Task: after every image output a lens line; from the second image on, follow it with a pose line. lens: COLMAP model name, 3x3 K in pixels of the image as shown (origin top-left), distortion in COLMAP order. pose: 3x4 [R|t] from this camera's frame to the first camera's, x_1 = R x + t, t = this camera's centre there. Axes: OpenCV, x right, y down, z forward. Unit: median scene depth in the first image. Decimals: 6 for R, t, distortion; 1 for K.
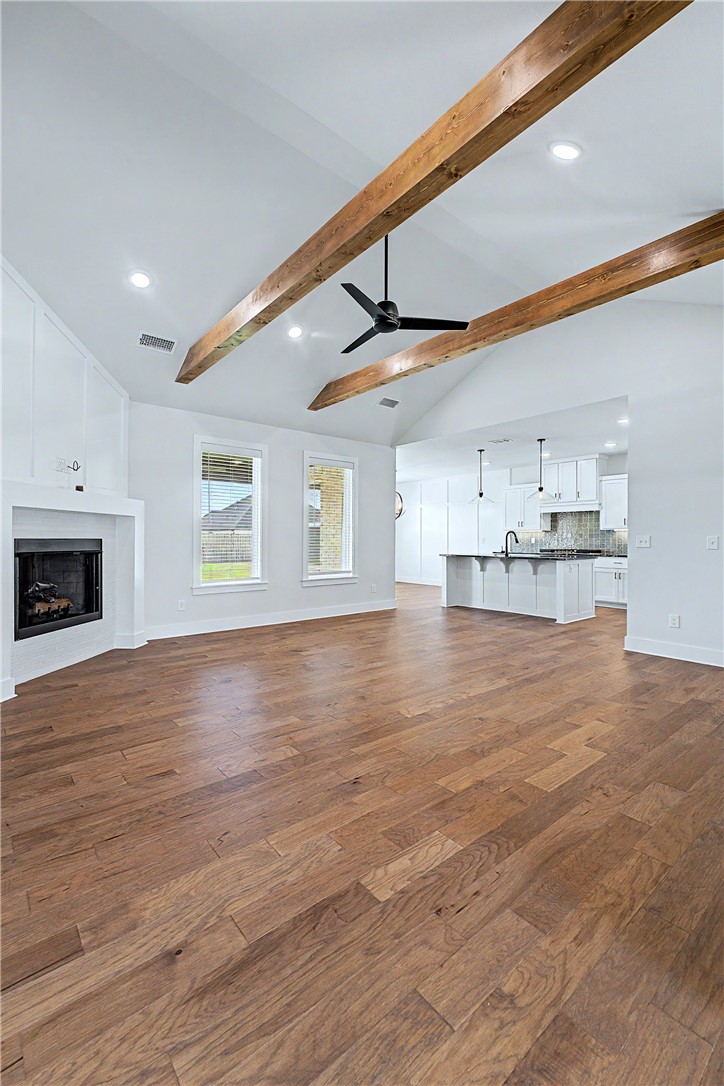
lens RADIAL K [[455.5, 0, 365.6], [0, 455.5, 537.6], [0, 0, 1]] dist [0.003699, 0.000035]
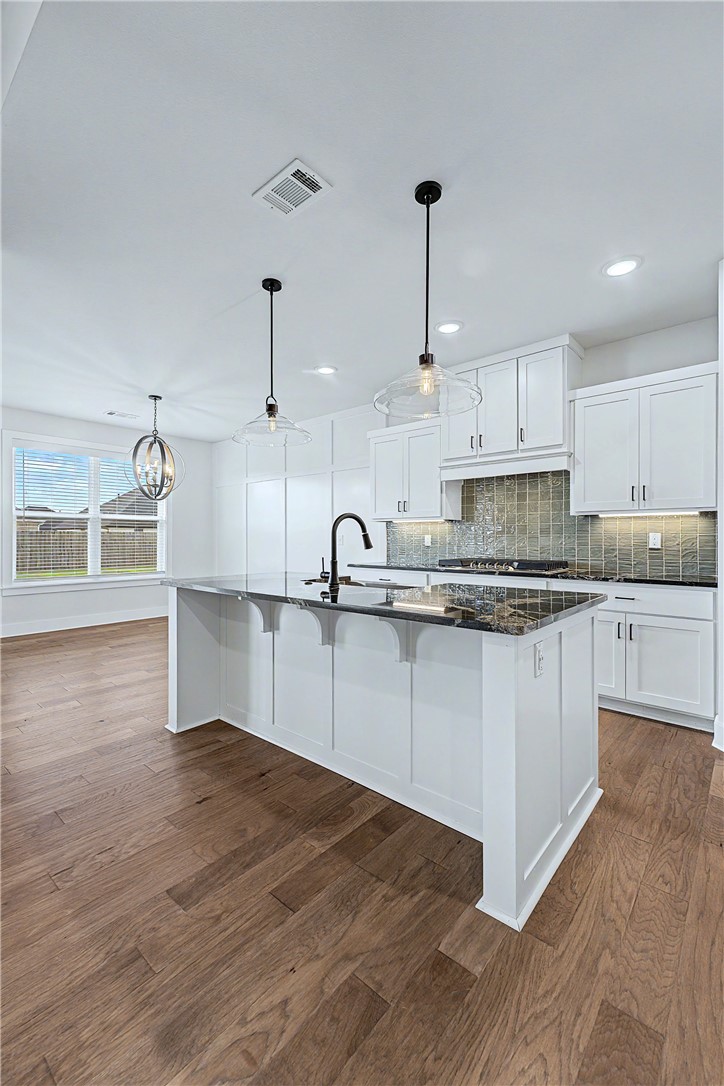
lens RADIAL K [[455.5, 0, 362.3], [0, 455.5, 538.9], [0, 0, 1]] dist [0.003699, 0.000035]
pose [[0.985872, -0.002335, 0.167482, 0.251800], [0.001581, 0.999988, 0.004638, 0.002840], [-0.167491, -0.004308, 0.985864, 0.615616]]
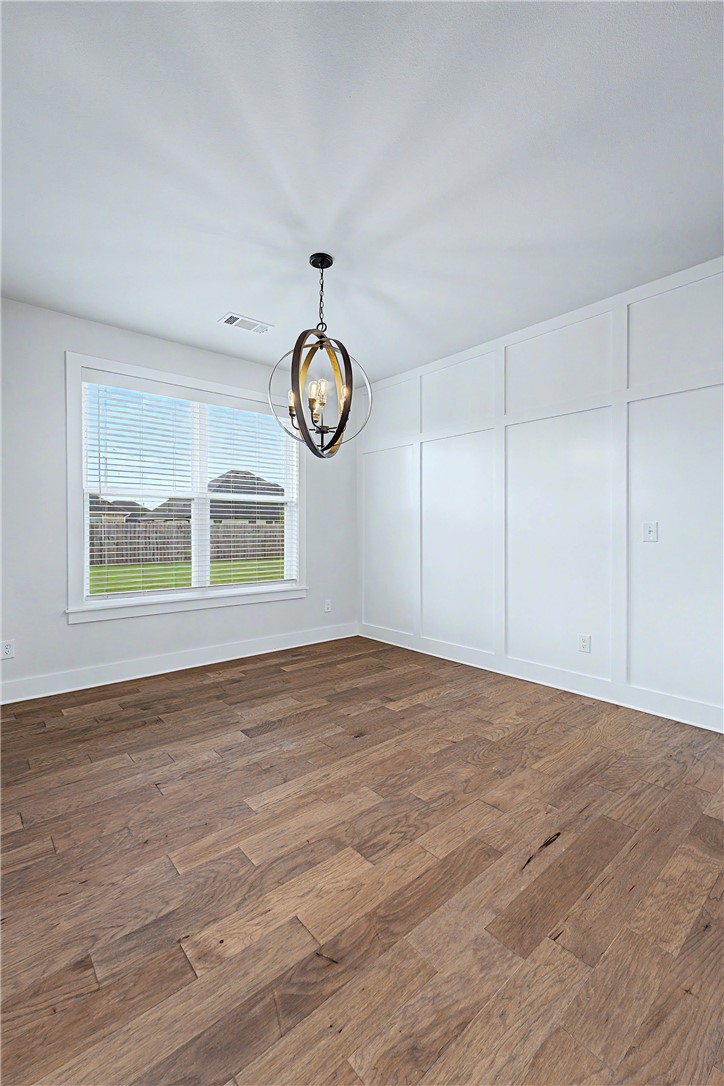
lens RADIAL K [[463.7, 0, 361.4], [0, 463.7, 534.0], [0, 0, 1]] dist [0.004621, -0.000609]
pose [[0.999710, -0.006957, 0.023061, 0.101386], [0.006619, 0.999870, 0.014697, 0.002613], [-0.023160, -0.014541, 0.999626, 0.934001]]
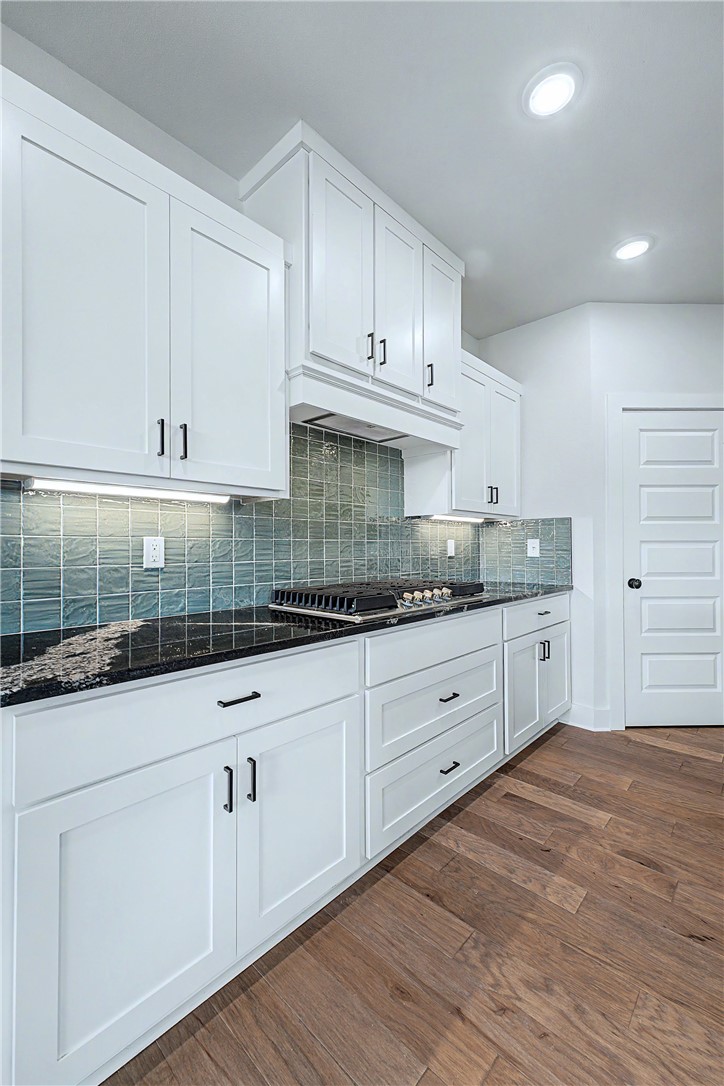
lens RADIAL K [[455.5, 0, 370.0], [0, 455.5, 540.5], [0, 0, 1]] dist [0.003699, 0.000035]
pose [[-0.142102, 0.011618, 0.989784, 0.219613], [-0.000045, 0.999931, -0.011744, 0.004771], [-0.989852, -0.001713, -0.142092, 1.104674]]
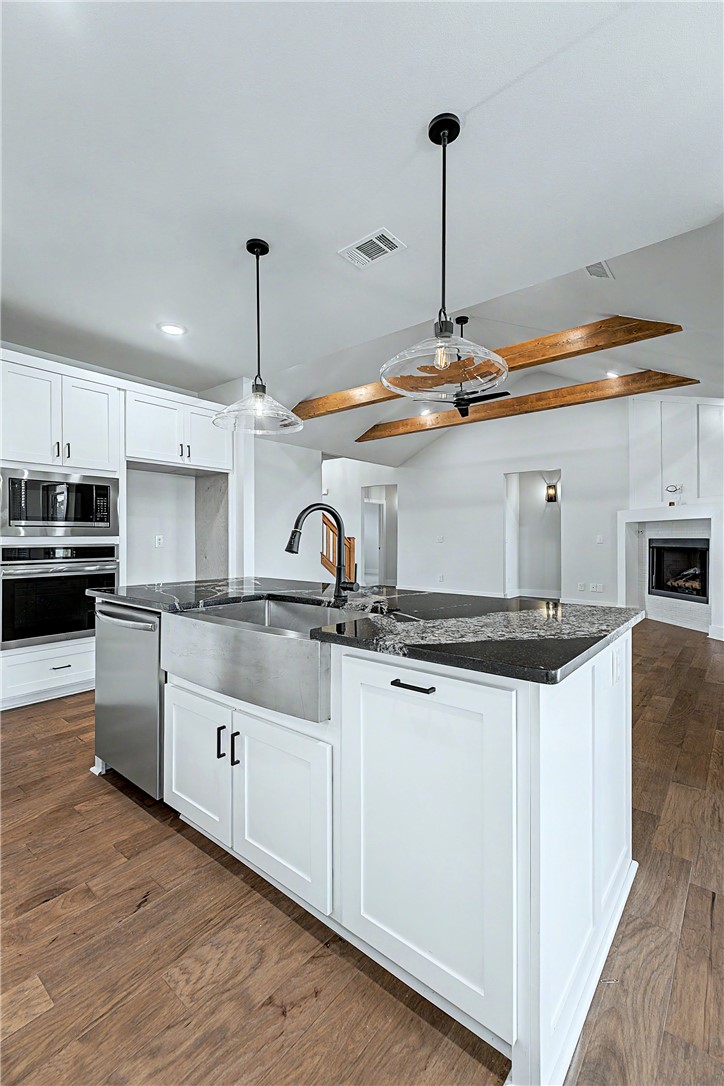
lens RADIAL K [[464.0, 0, 364.8], [0, 464.0, 534.4], [0, 0, 1]] dist [0.003692, 0.000052]
pose [[-0.980188, -0.004066, -0.198029, 0.320676], [-0.001394, 0.999906, -0.013631, 0.005350], [0.198065, -0.013085, -0.980101, 1.160983]]
